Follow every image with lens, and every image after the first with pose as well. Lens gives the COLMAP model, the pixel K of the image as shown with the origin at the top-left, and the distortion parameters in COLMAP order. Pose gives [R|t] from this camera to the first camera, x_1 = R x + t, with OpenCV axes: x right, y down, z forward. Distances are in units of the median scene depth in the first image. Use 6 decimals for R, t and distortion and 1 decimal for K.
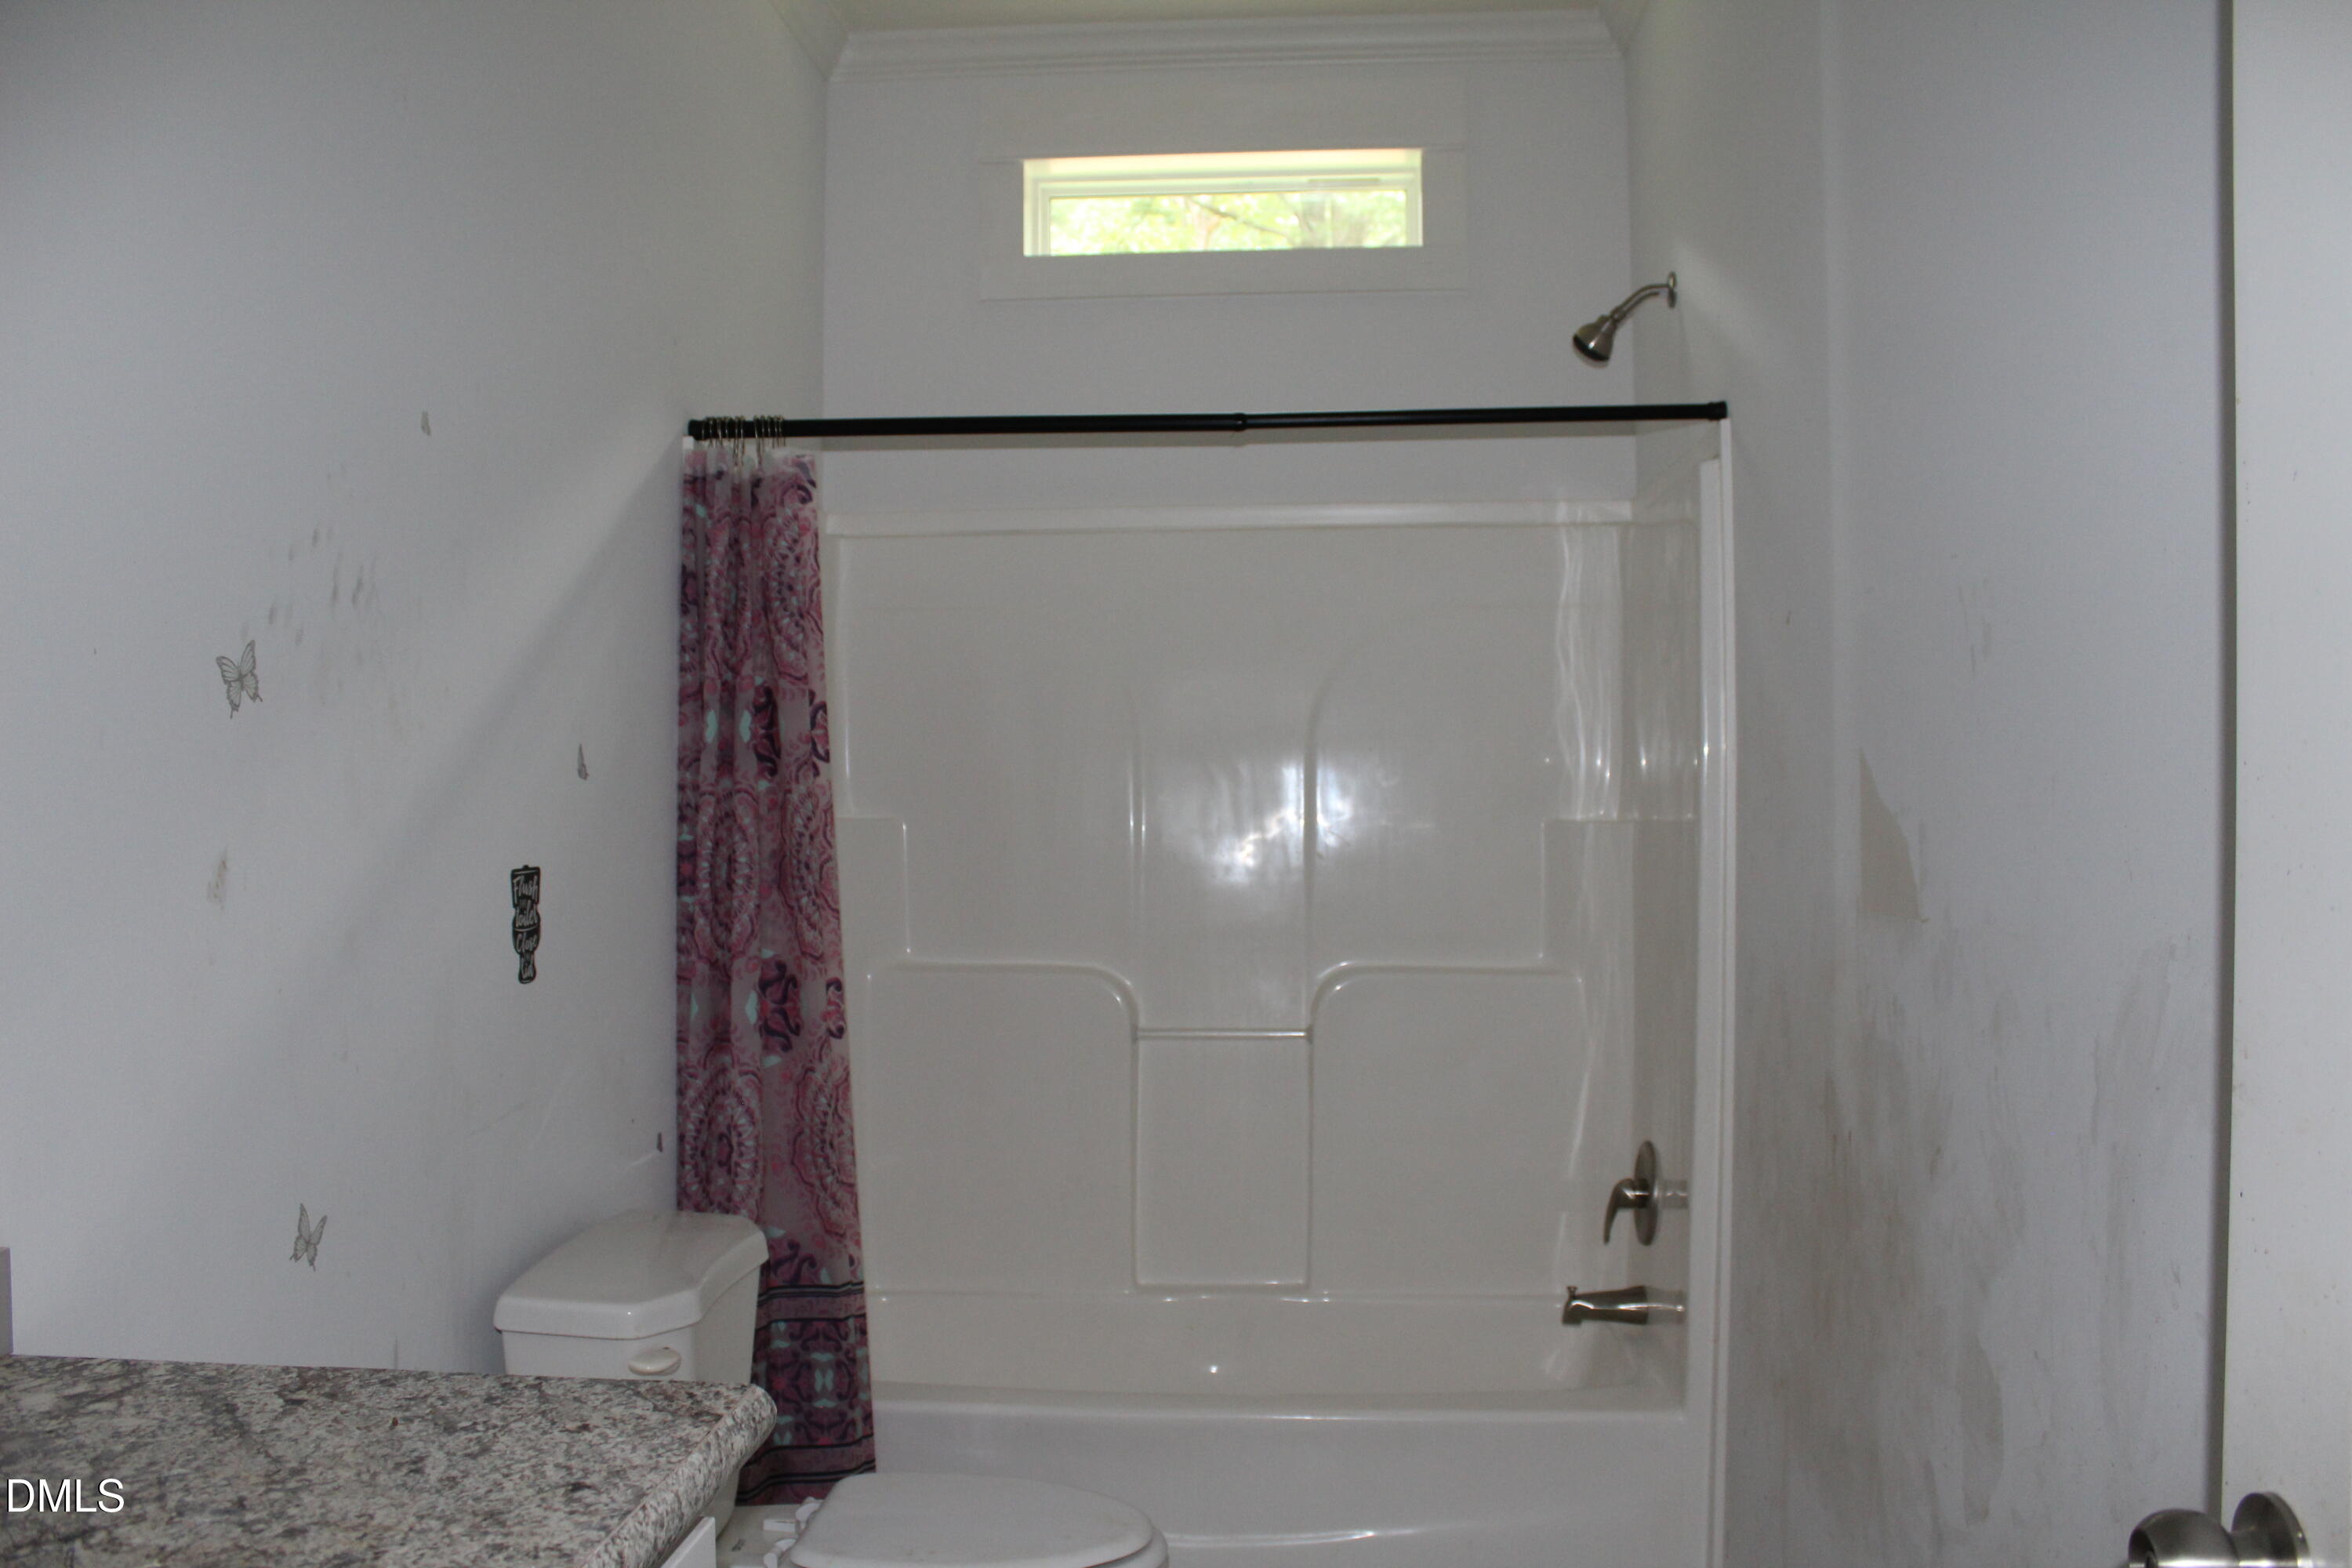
lens RADIAL K [[1941.4, 0, 1181.7], [0, 1941.4, 805.4], [0, 0, 1]] dist [-0.152000, 0.129098]
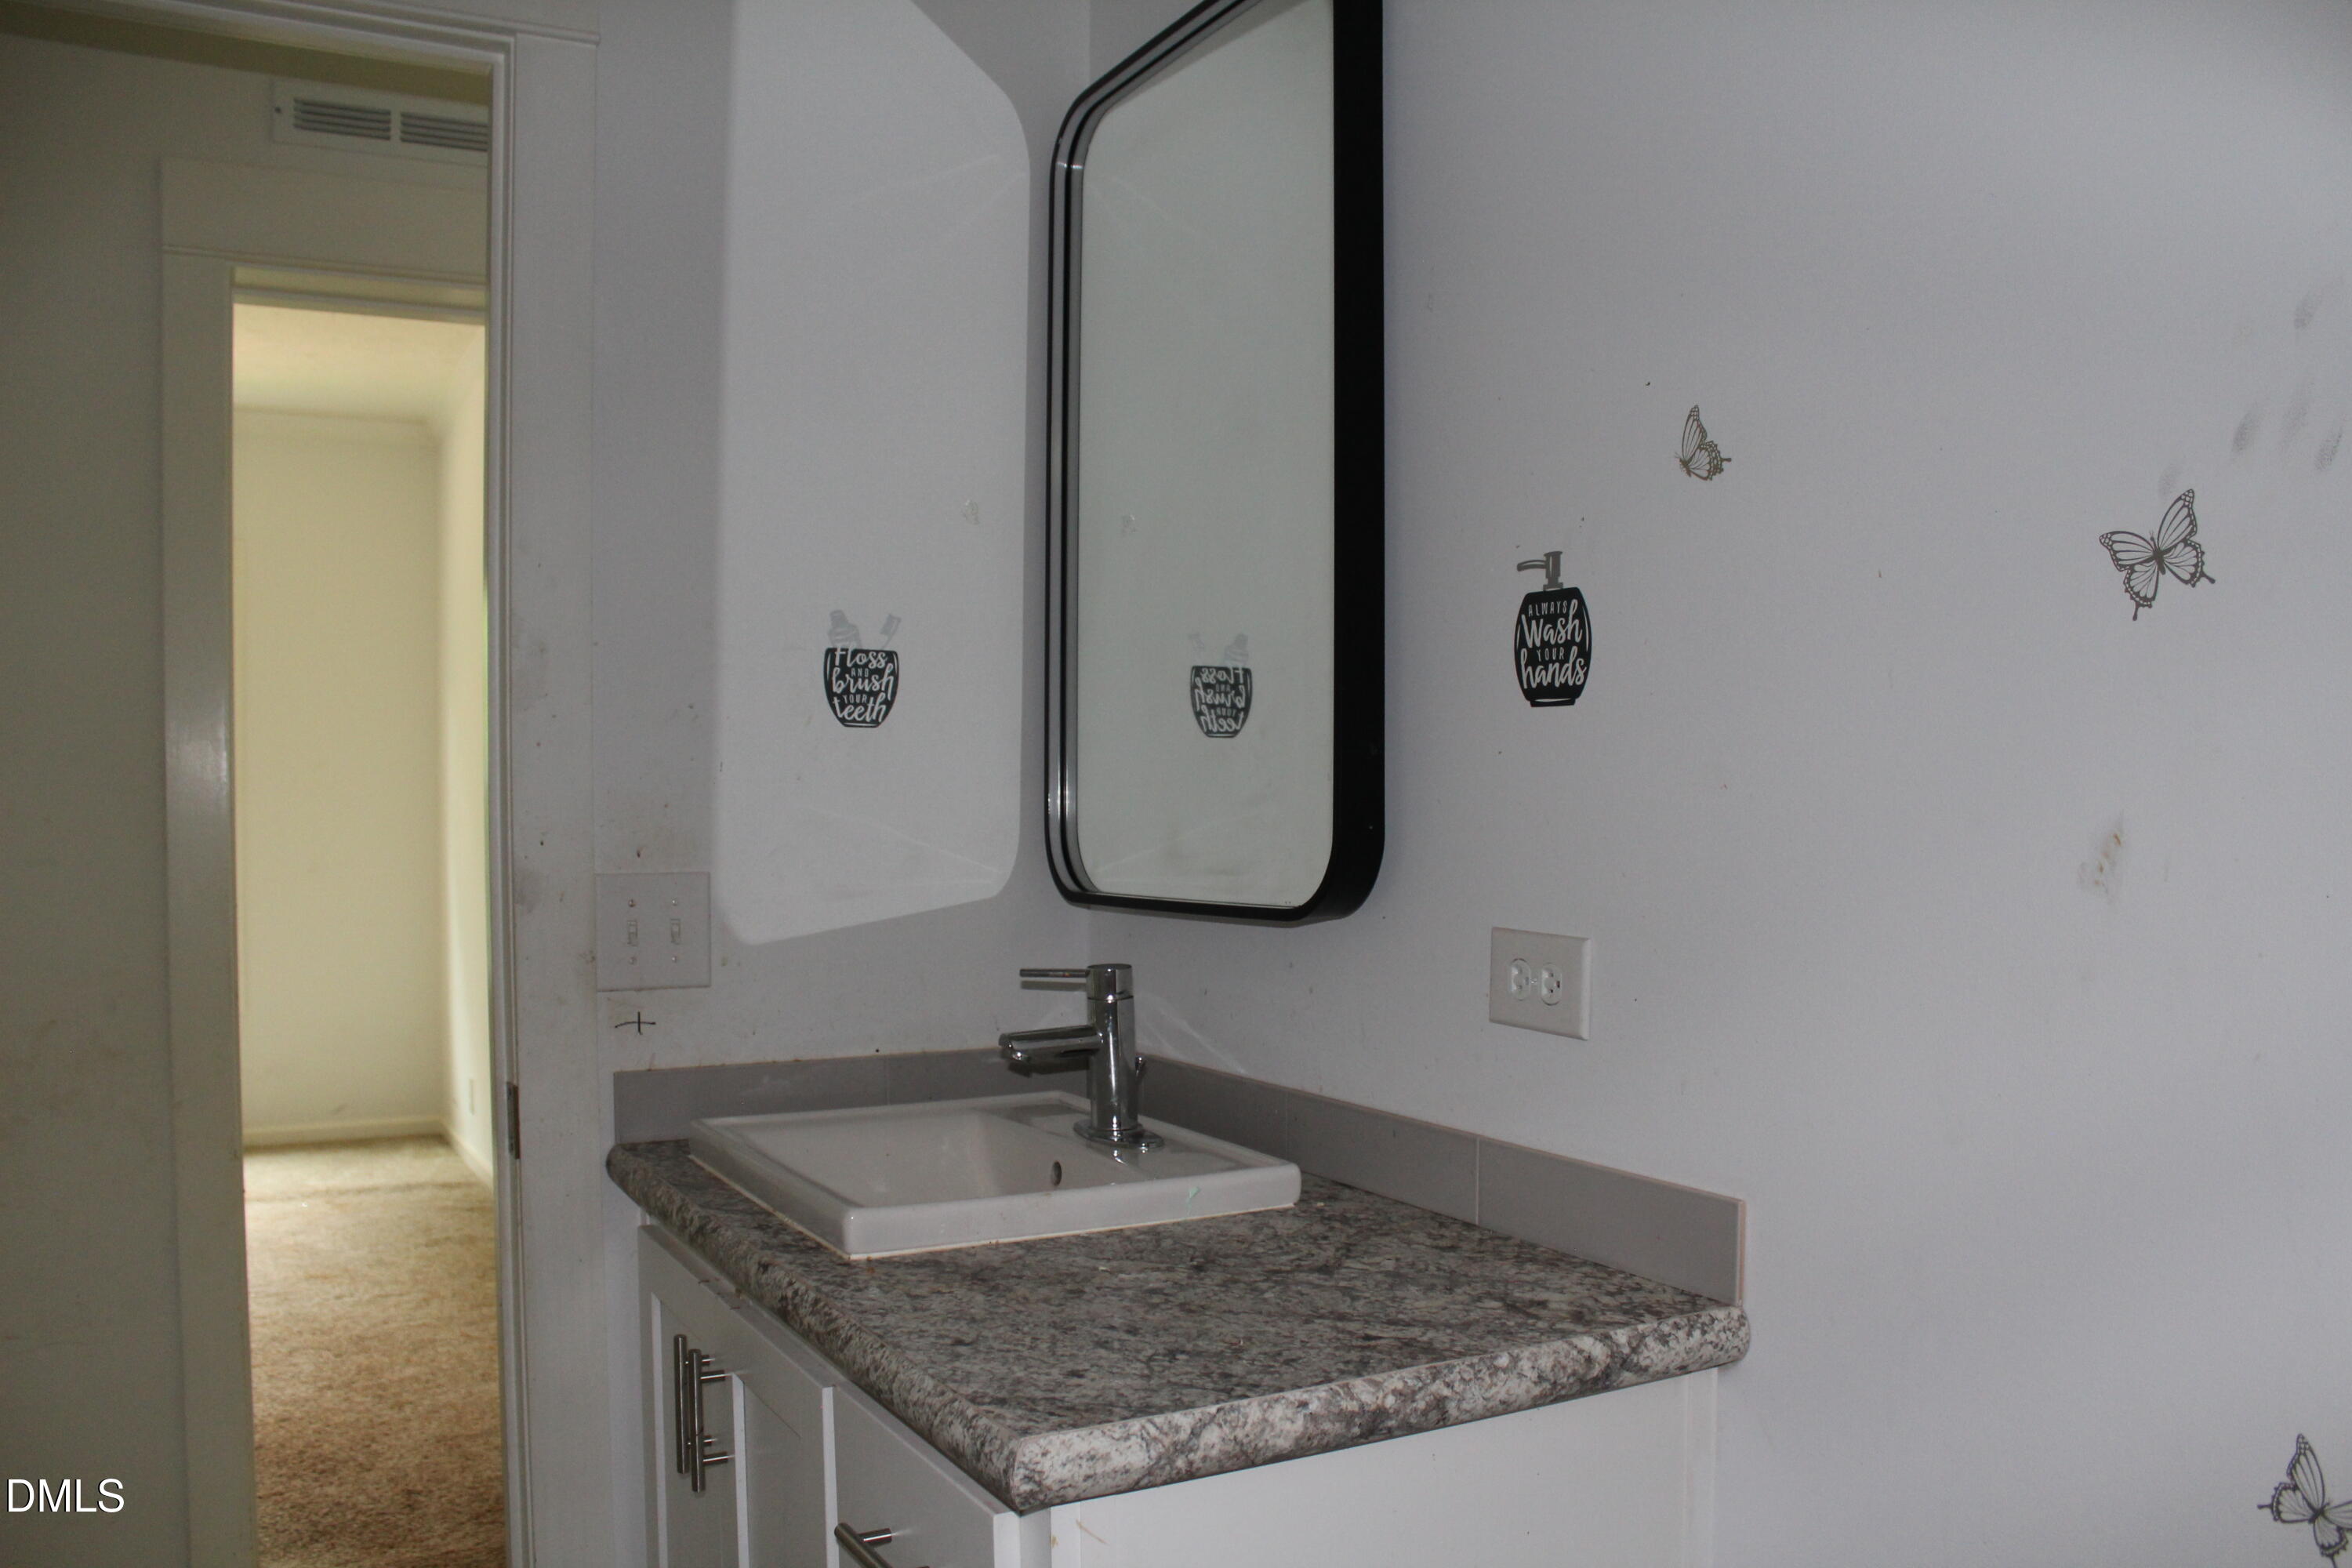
lens RADIAL K [[1941.4, 0, 1181.7], [0, 1941.4, 805.4], [0, 0, 1]] dist [-0.152000, 0.129098]
pose [[-0.837809, 0.013661, -0.545793, 0.182870], [0.007550, 0.999881, 0.013438, 0.010033], [0.545912, 0.007138, -0.837812, 1.793436]]
